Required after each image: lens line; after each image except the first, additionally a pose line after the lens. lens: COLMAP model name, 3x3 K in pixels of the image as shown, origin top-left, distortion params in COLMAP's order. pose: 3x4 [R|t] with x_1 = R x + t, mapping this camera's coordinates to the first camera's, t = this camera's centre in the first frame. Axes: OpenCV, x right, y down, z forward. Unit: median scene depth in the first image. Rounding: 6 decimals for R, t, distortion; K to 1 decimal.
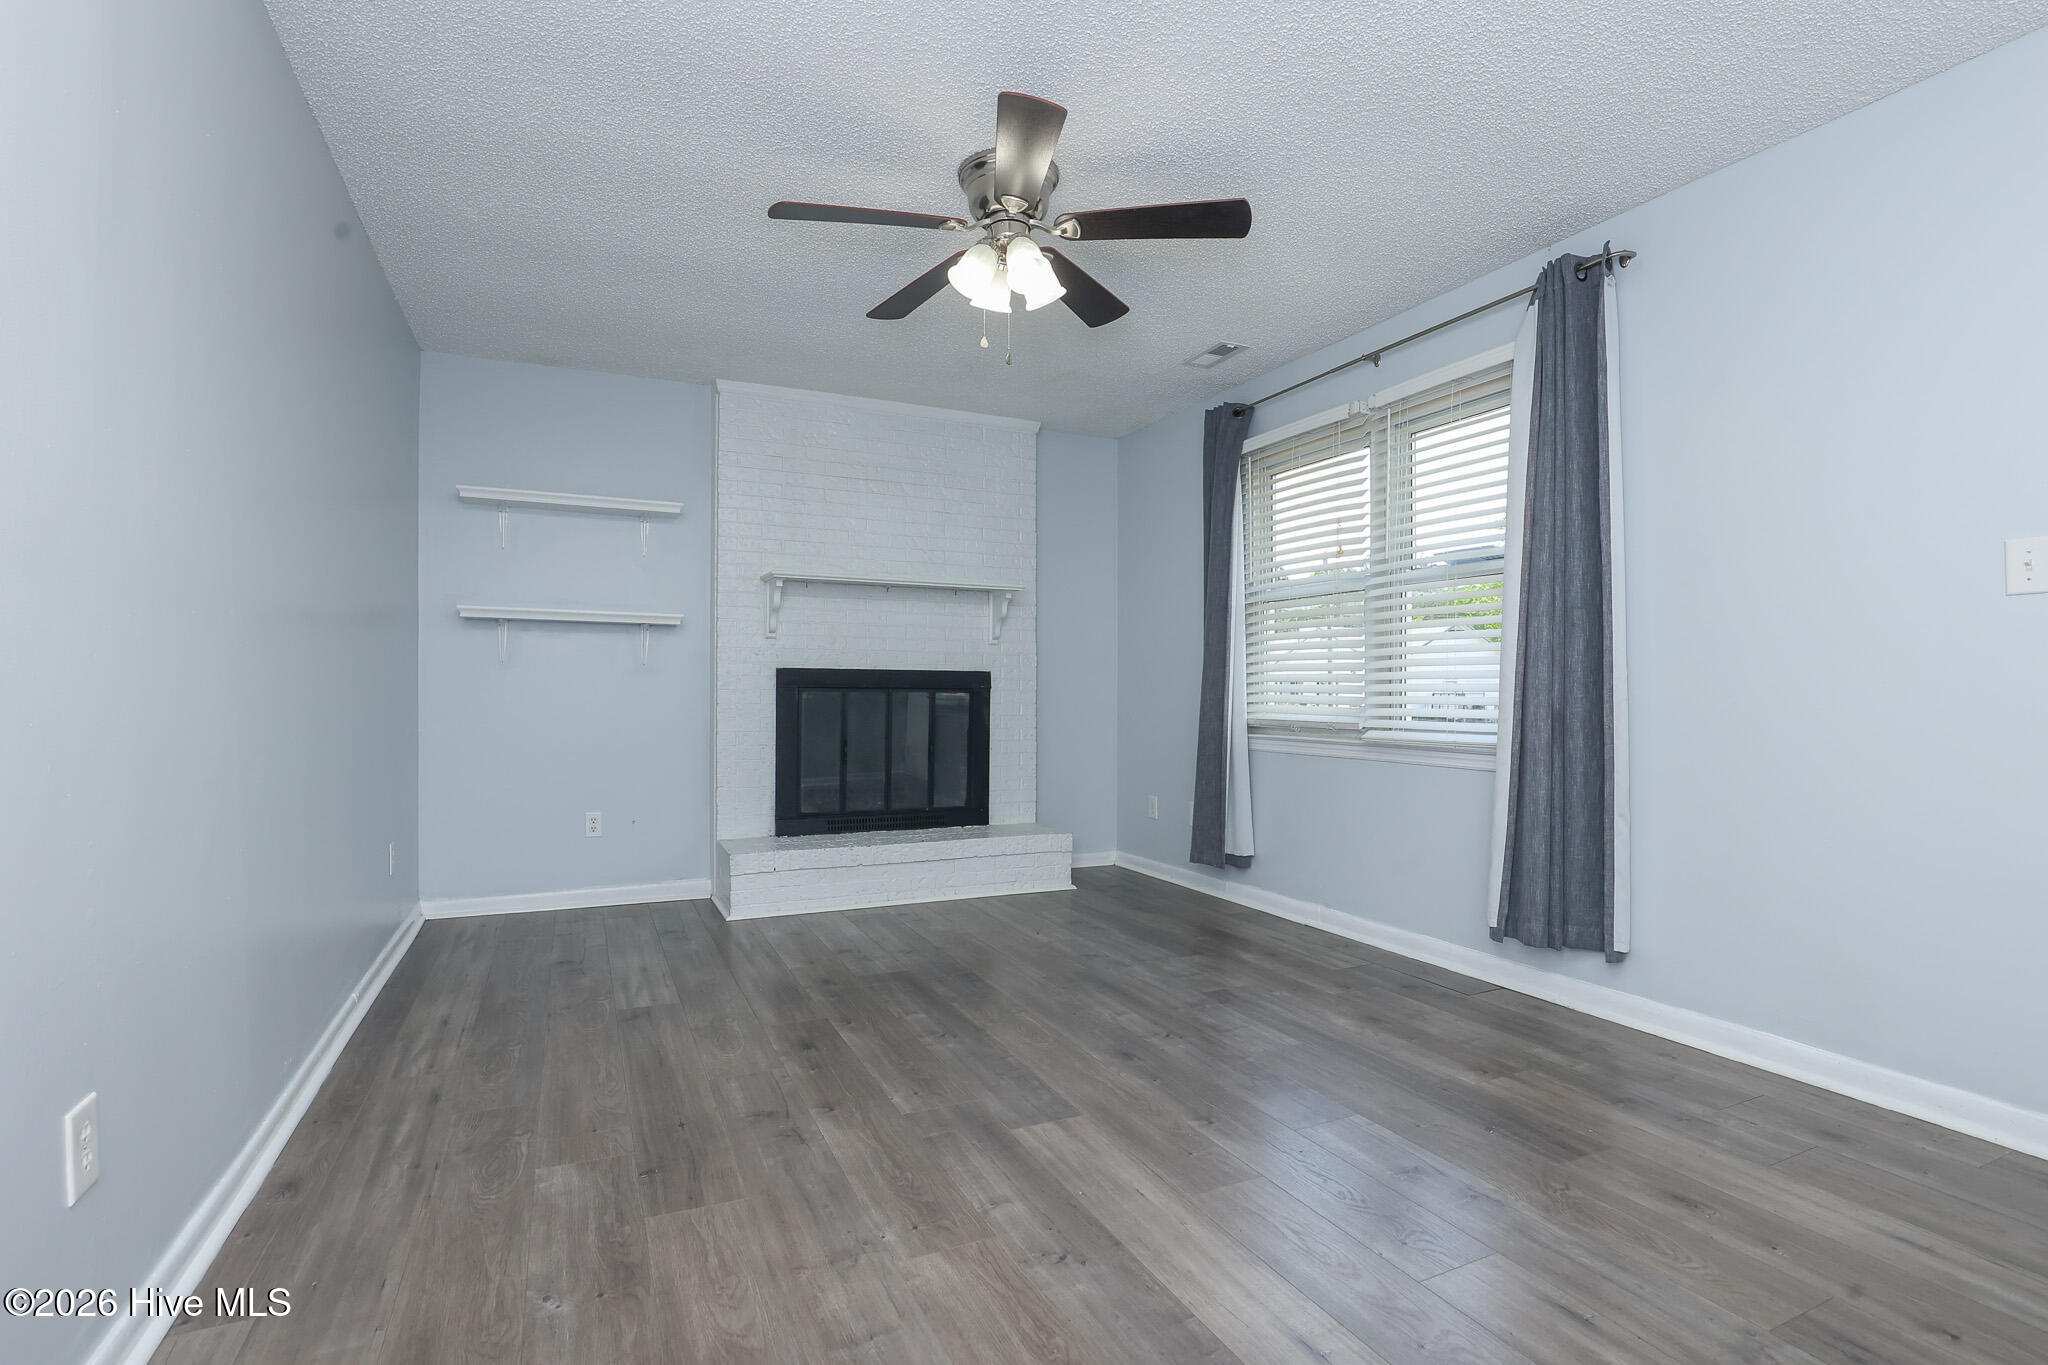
lens RADIAL K [[945.7, 0, 1028.9], [0, 945.7, 666.3], [0, 0, 1]] dist [-0.039724, 0.008809]
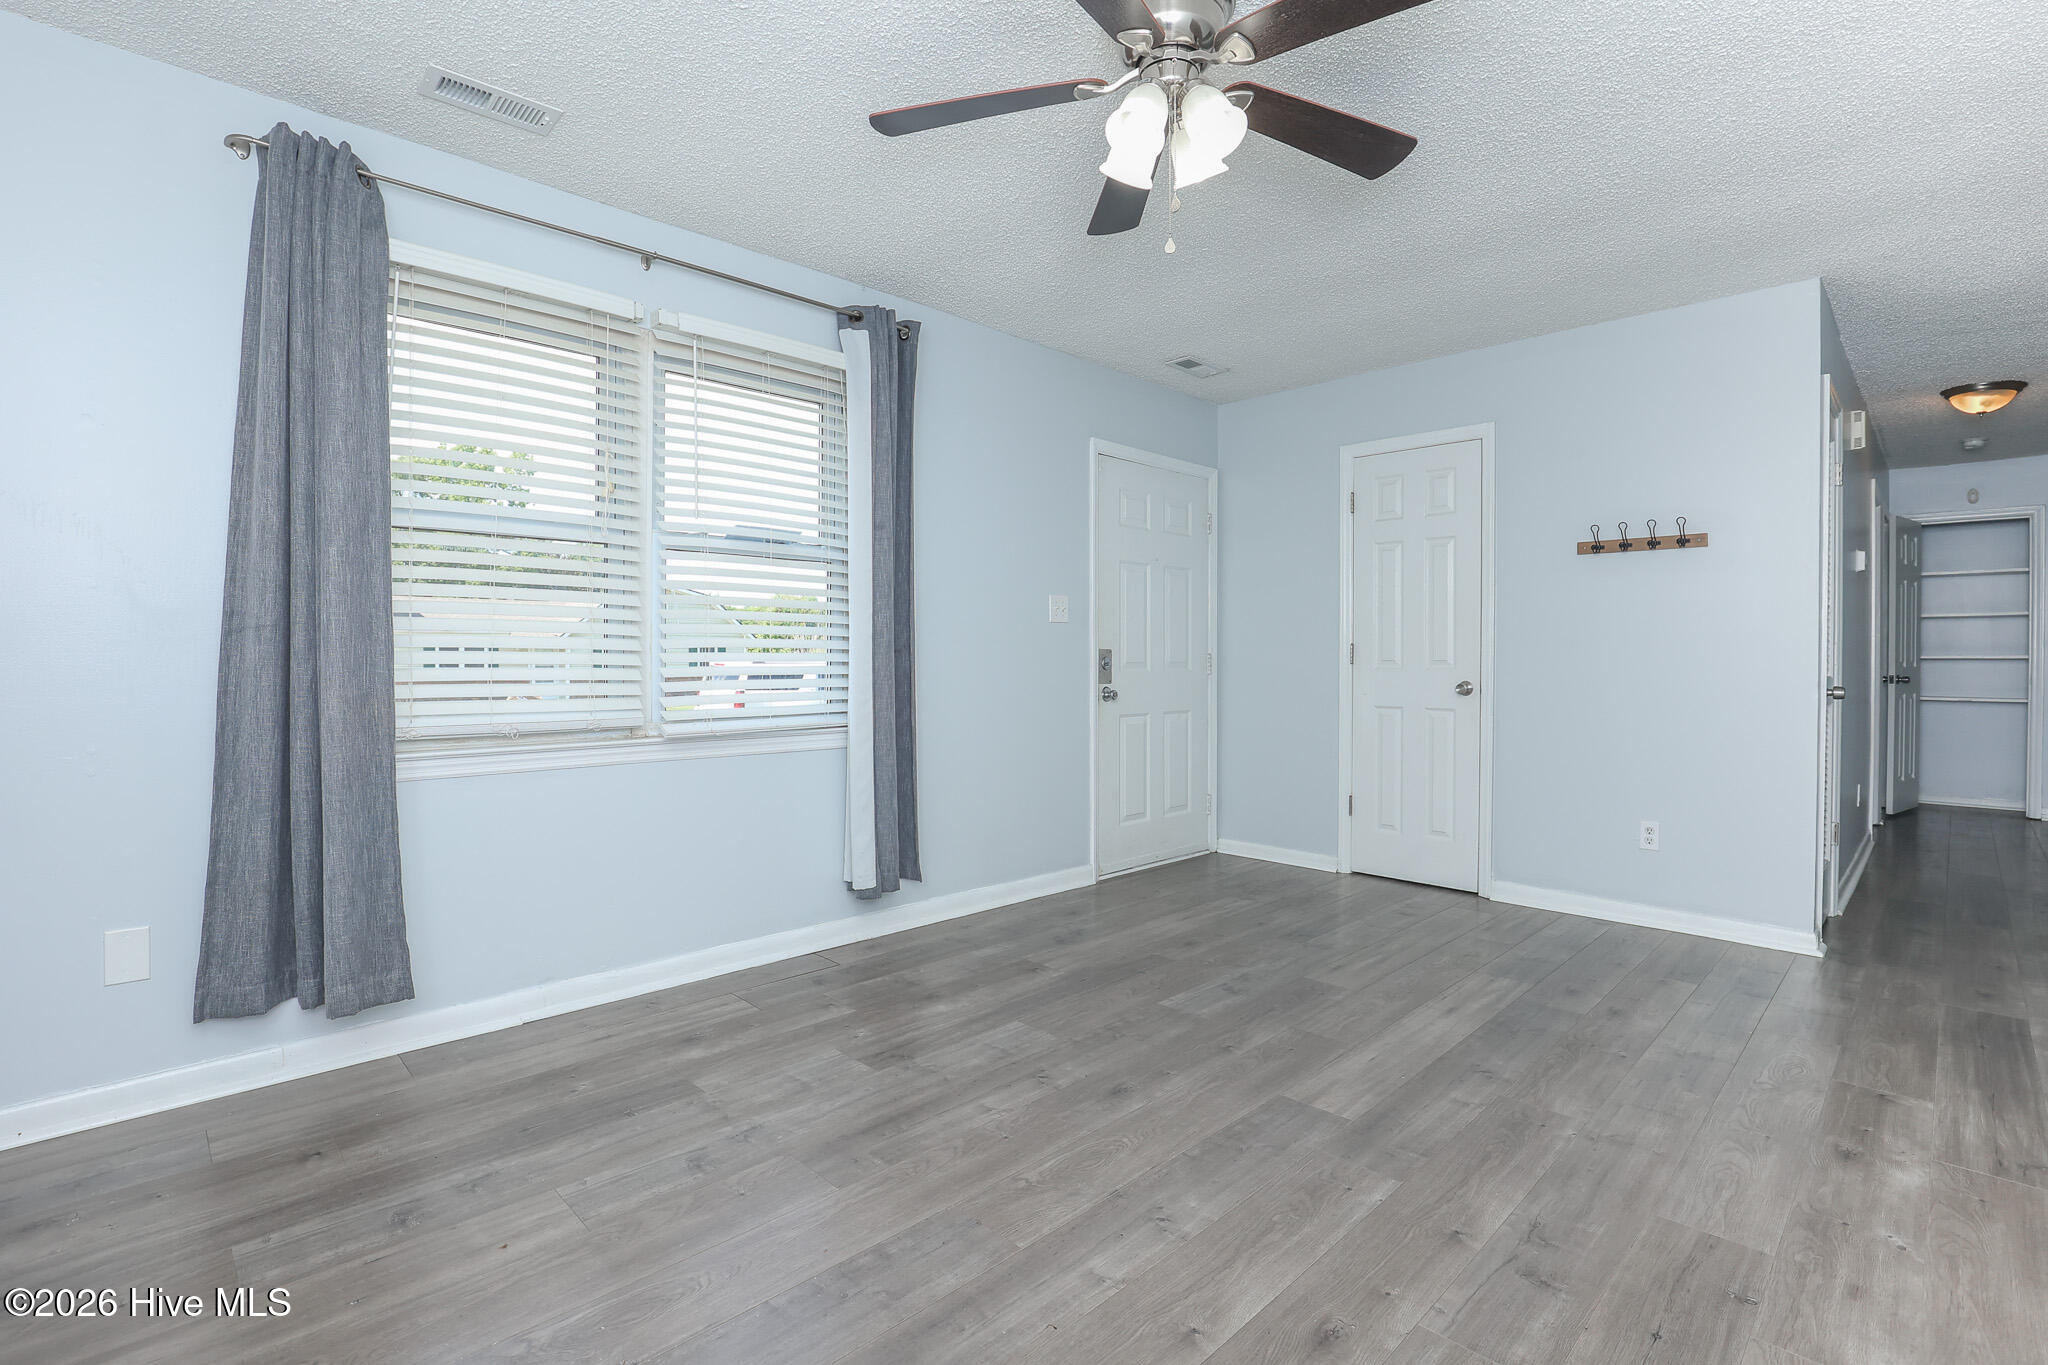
lens RADIAL K [[945.7, 0, 1028.9], [0, 945.7, 666.3], [0, 0, 1]] dist [-0.039724, 0.008809]
pose [[-0.319850, -0.015609, 0.947340, -0.821355], [-0.027779, 0.999589, 0.007090, 0.007411], [-0.947061, -0.024049, -0.320152, 1.598412]]
